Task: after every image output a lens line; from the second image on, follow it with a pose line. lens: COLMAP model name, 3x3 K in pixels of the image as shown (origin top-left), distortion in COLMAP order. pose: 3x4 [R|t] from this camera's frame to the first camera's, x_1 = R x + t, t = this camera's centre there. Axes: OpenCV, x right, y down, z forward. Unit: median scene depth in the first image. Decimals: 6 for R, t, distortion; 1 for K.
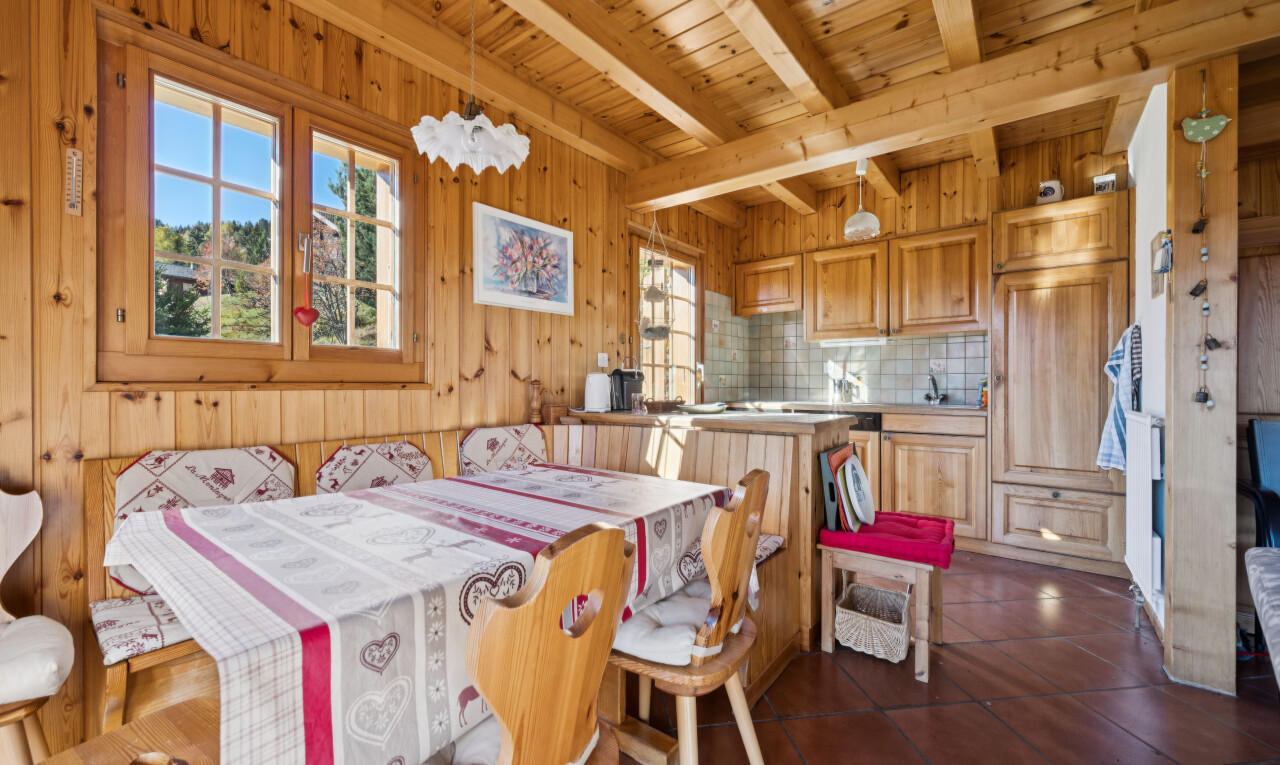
lens RADIAL K [[511.5, 0, 650.5], [0, 511.5, 384.9], [0, 0, 1]] dist [0.000273, 0.000261]
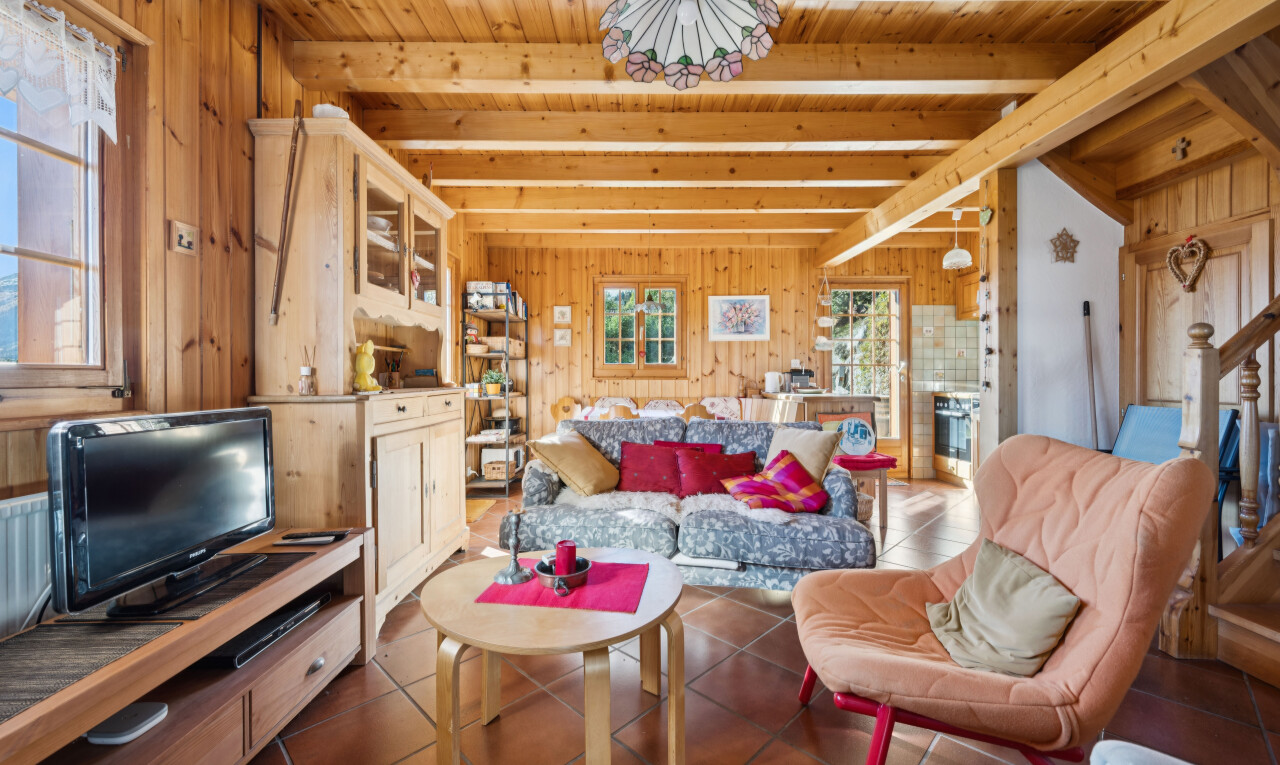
lens RADIAL K [[511.5, 0, 634.6], [0, 511.5, 375.5], [0, 0, 1]] dist [0.000273, 0.000261]
pose [[0.608242, -0.005644, -0.793732, 0.960075], [-0.000656, 0.999971, -0.007613, 0.004664], [0.793752, 0.005151, 0.608220, -0.476627]]
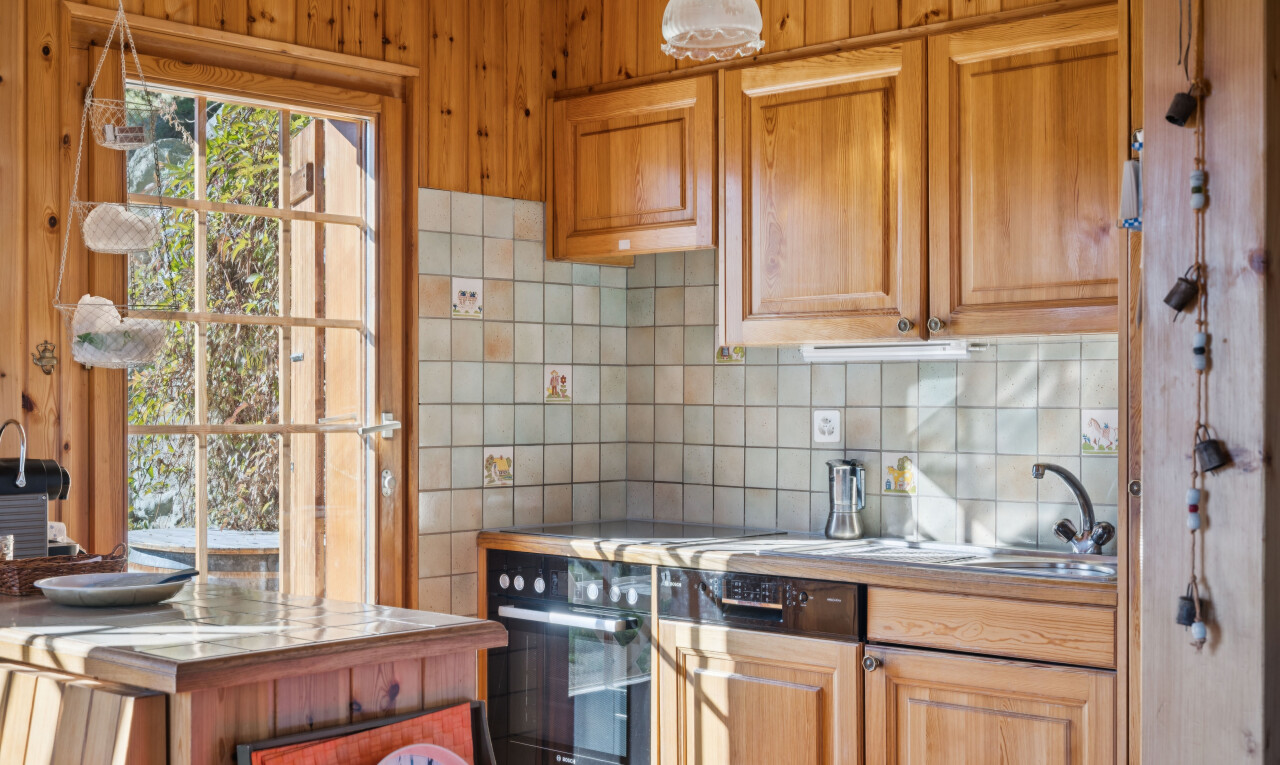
lens RADIAL K [[1700.9, 0, 649.8], [0, 1700.9, 415.6], [0, 0, 1]] dist [-0.010748, 0.000000]
pose [[0.996047, 0.001565, -0.088810, 0.470991], [-0.001185, 0.999990, 0.004331, -0.062645], [0.088816, -0.004209, 0.996039, -0.080324]]
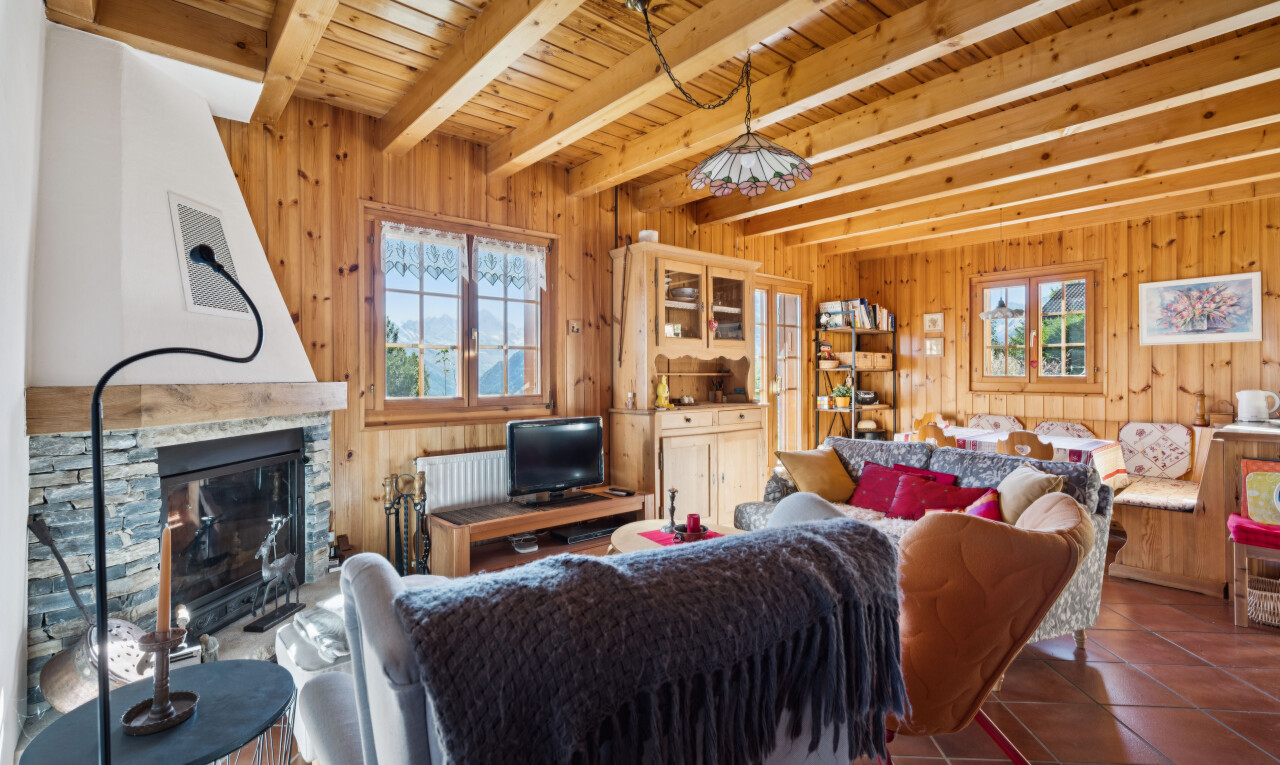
lens RADIAL K [[575.4, 0, 648.4], [0, 575.4, 373.2], [0, 0, 1]] dist [0.001189, 0.000012]
pose [[-0.201319, -0.002274, -0.979523, 1.386831], [-0.003355, 0.999993, -0.001632, -0.049832], [0.979520, 0.002958, -0.201325, -0.128668]]
